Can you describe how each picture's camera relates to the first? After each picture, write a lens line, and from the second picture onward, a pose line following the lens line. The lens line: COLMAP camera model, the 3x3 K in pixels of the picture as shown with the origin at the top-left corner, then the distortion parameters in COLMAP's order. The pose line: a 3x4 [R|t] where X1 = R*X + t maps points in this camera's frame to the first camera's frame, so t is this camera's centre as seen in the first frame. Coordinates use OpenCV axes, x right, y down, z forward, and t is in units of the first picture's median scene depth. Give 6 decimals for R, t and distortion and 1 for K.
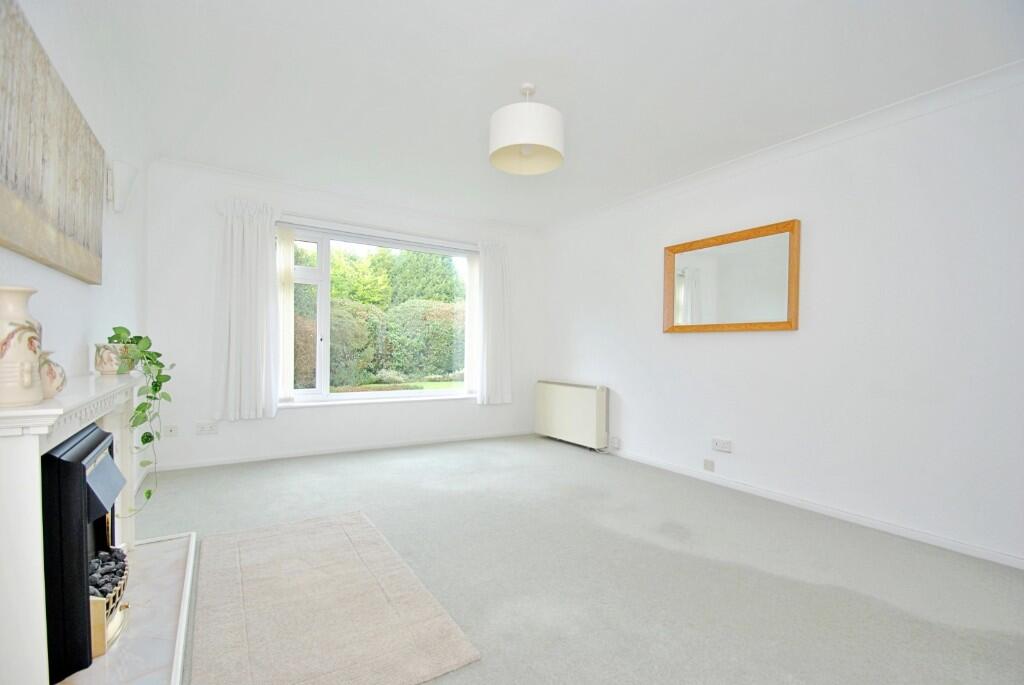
lens RADIAL K [[449.6, 0, 508.5], [0, 449.6, 359.8], [0, 0, 1]] dist [0.009980, -0.011440]
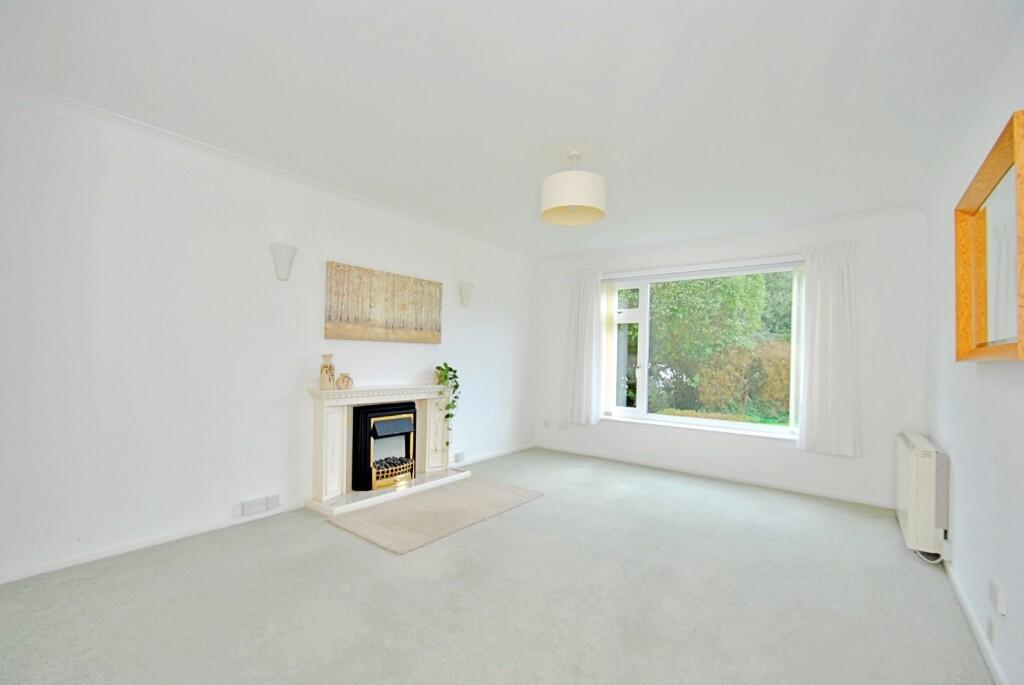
lens RADIAL K [[449.6, 0, 508.5], [0, 449.6, 359.8], [0, 0, 1]] dist [0.009980, -0.011440]
pose [[0.335914, -0.009501, -0.941845, 0.630455], [-0.040293, 0.998889, -0.024447, -0.023535], [0.941030, 0.046161, 0.335158, 0.279746]]
